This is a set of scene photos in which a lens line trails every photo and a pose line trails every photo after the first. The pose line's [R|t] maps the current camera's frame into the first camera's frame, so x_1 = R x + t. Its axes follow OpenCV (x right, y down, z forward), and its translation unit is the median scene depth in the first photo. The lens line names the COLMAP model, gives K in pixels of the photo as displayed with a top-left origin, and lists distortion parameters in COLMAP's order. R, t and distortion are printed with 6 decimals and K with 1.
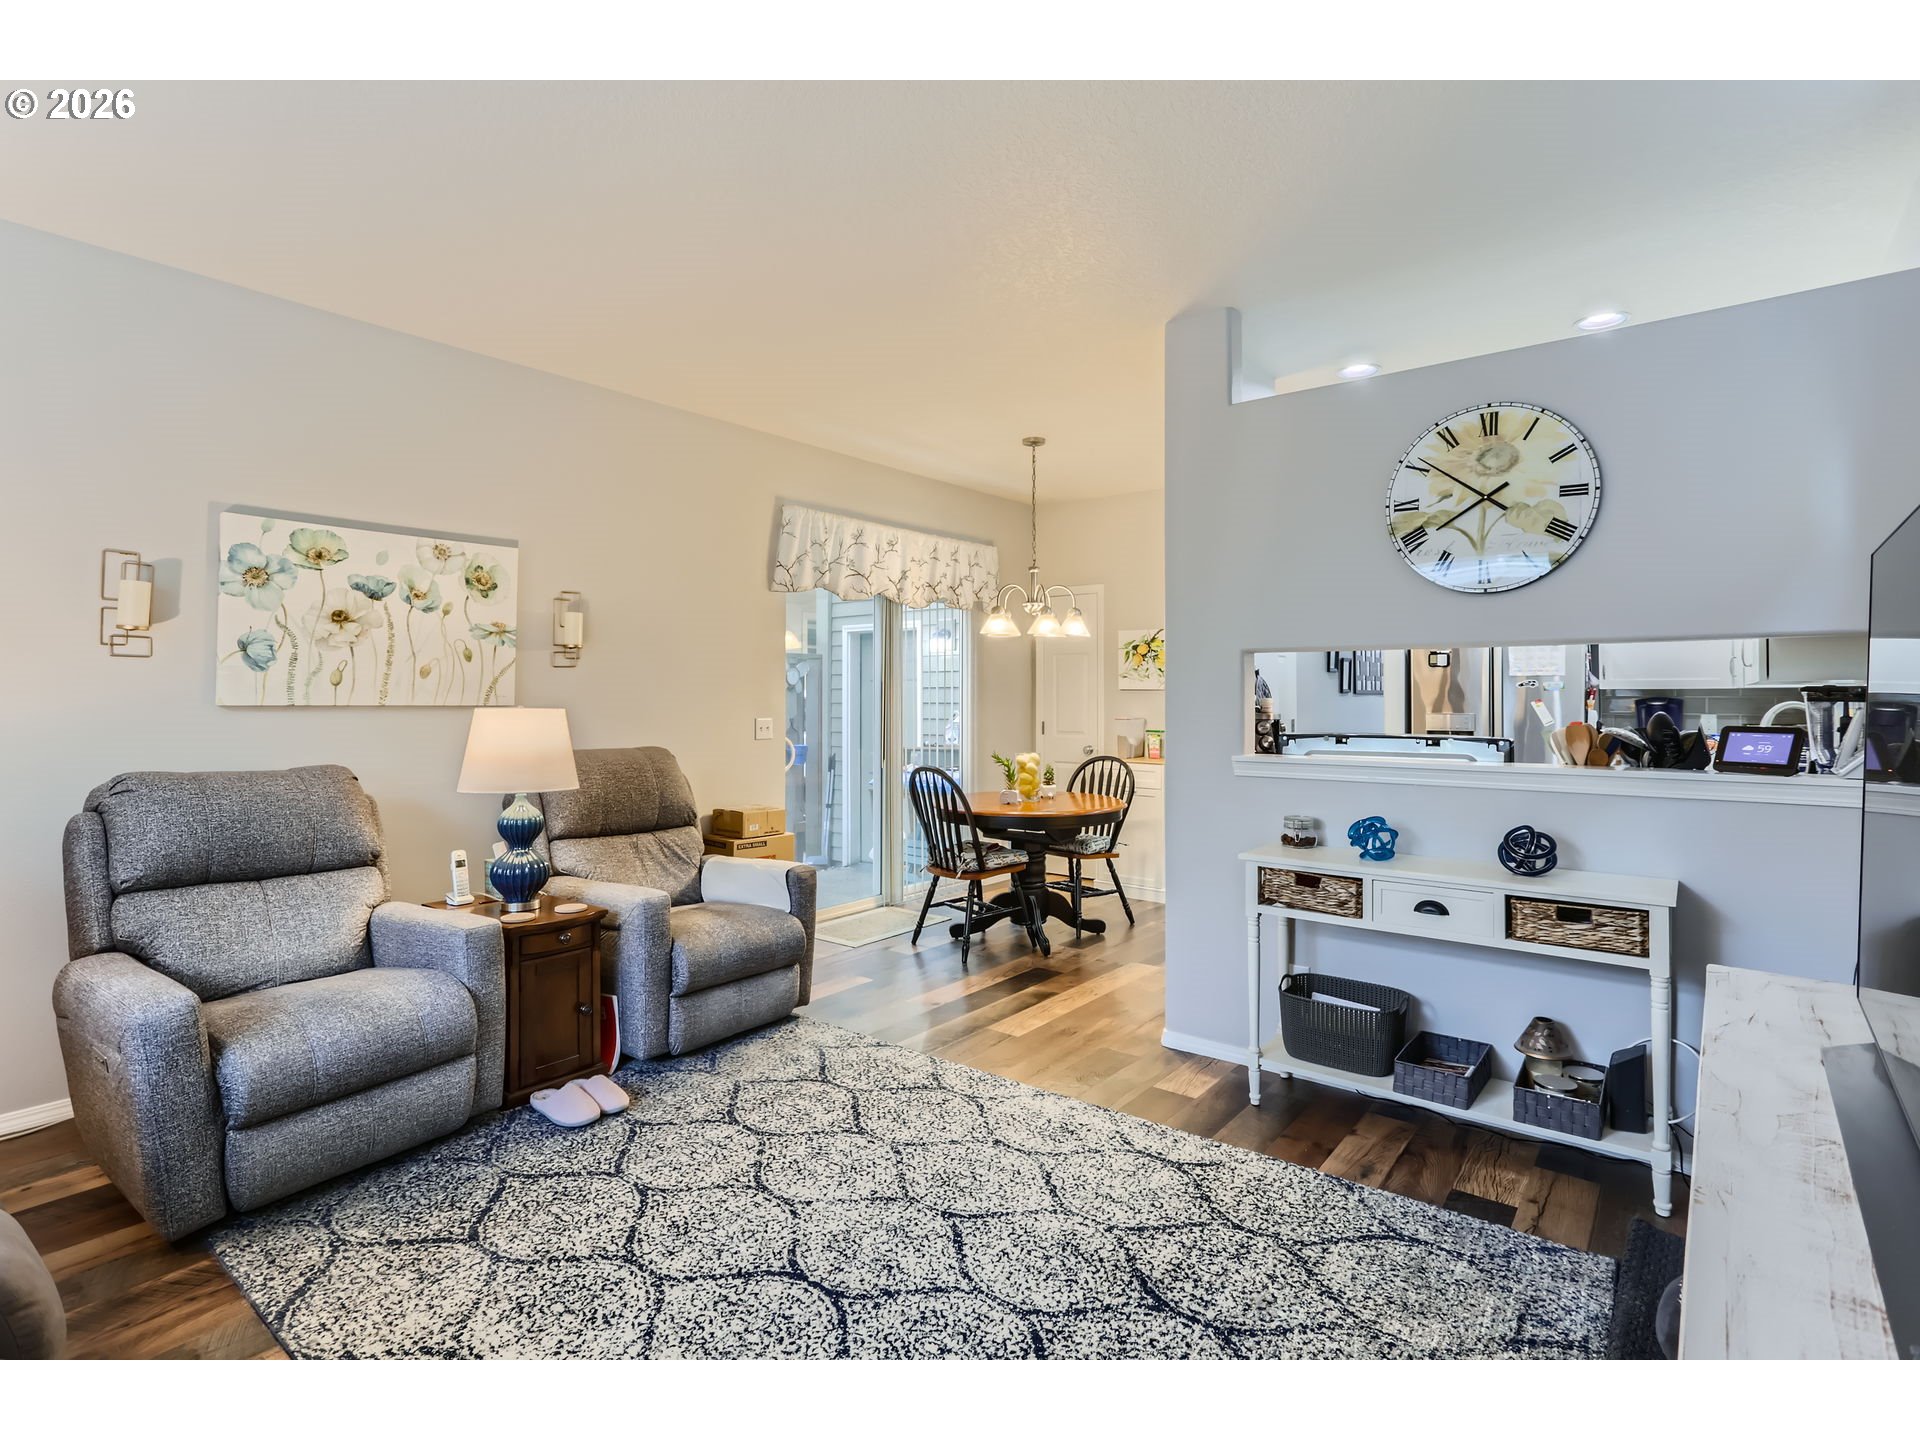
lens RADIAL K [[946.6, 0, 961.0], [0, 946.6, 707.7], [0, 0, 1]] dist [-0.032126, -0.000035]
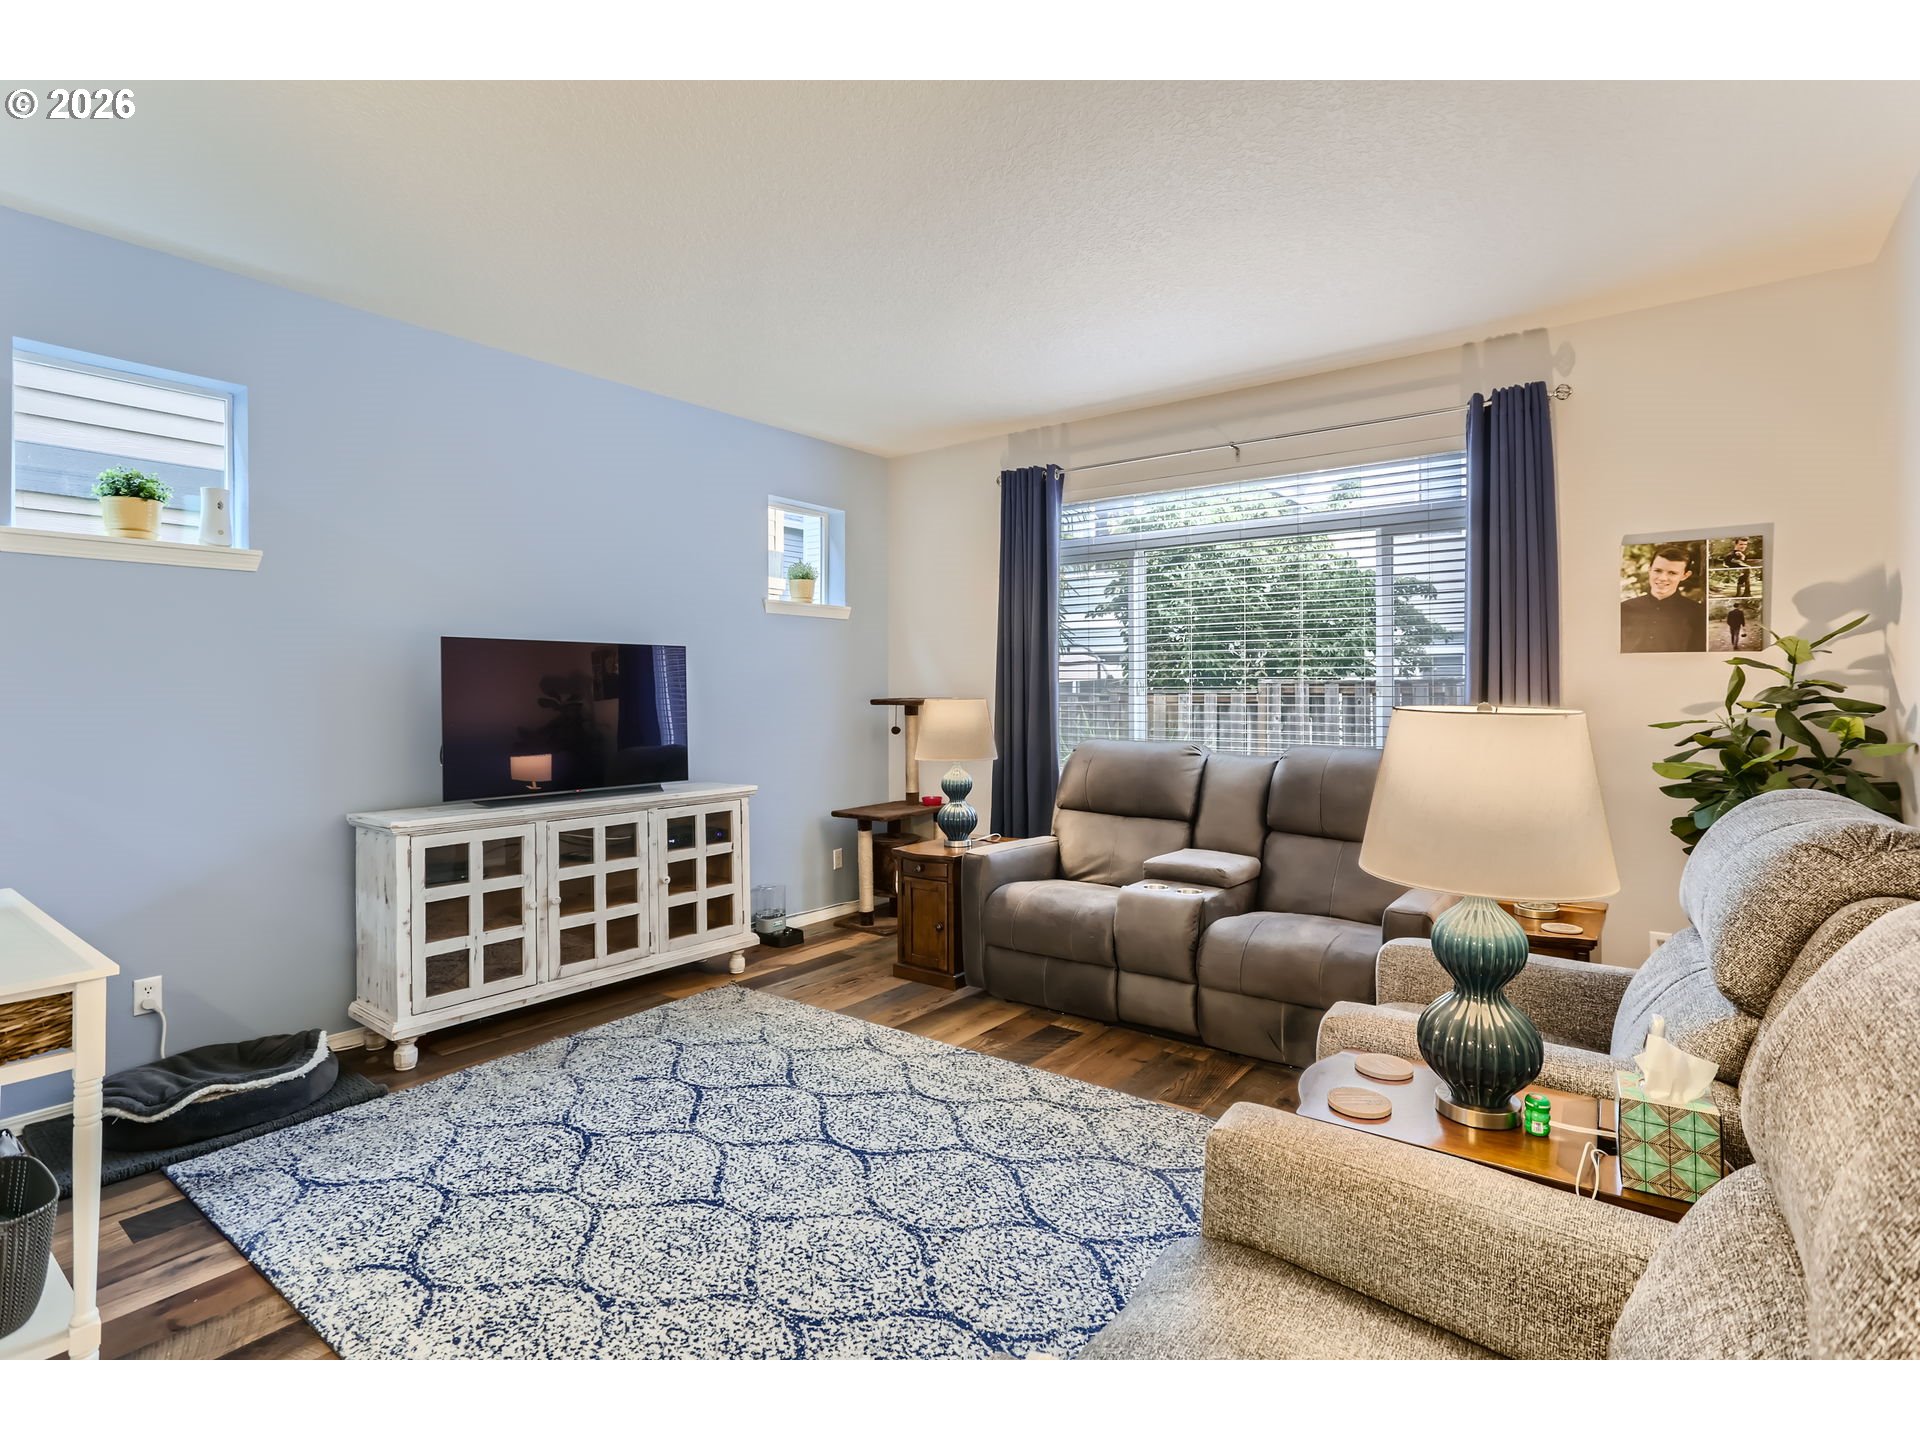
lens RADIAL K [[946.6, 0, 960.2], [0, 946.6, 706.3], [0, 0, 1]] dist [-0.032126, -0.000035]
pose [[-0.999857, 0.000550, -0.016889, -0.261567], [0.000148, 0.999716, 0.023811, -0.014029], [0.016897, 0.023805, -0.999574, 2.031876]]
